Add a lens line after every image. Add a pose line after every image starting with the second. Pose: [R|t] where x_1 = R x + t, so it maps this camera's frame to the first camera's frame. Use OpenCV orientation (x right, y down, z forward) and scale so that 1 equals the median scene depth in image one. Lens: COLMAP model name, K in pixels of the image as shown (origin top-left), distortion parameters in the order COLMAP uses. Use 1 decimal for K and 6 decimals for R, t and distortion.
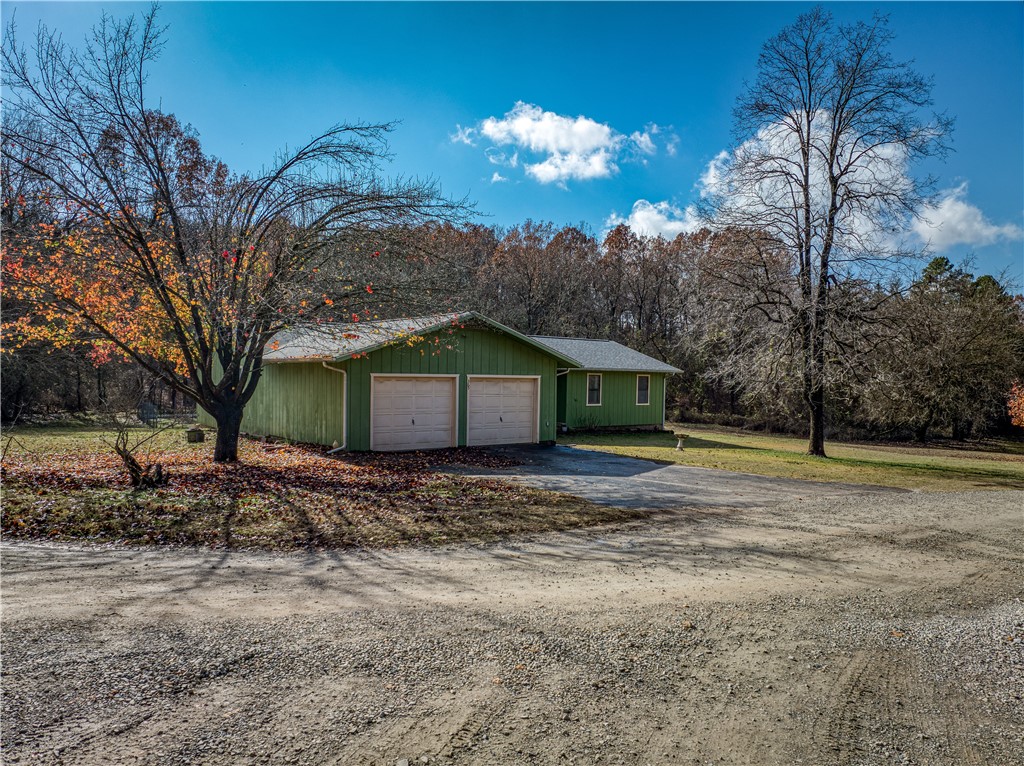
lens RADIAL K [[728.6, 0, 512.0], [0, 728.6, 383.0], [0, 0, 1]] dist [-0.022008, -0.004709]
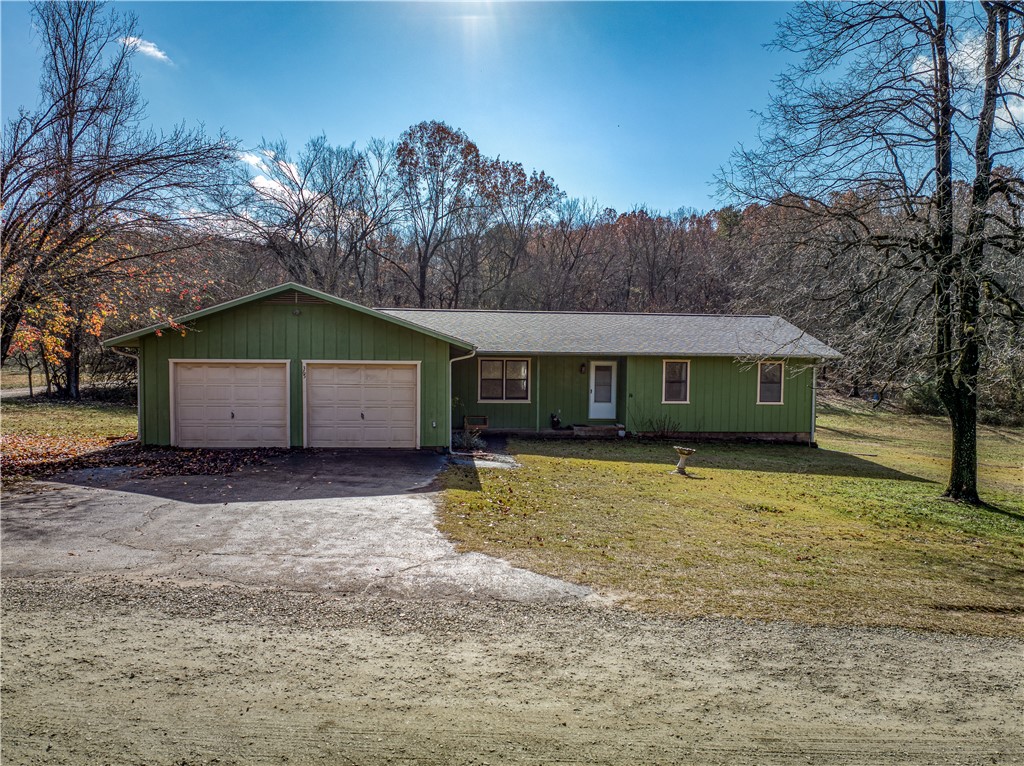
lens RADIAL K [[728.6, 0, 512.0], [0, 728.6, 383.0], [0, 0, 1]] dist [-0.022008, -0.004709]
pose [[0.839101, 0.008406, -0.543911, 0.572507], [-0.003791, 0.999947, 0.009605, 0.005601], [0.543963, -0.005998, 0.839088, 0.441117]]
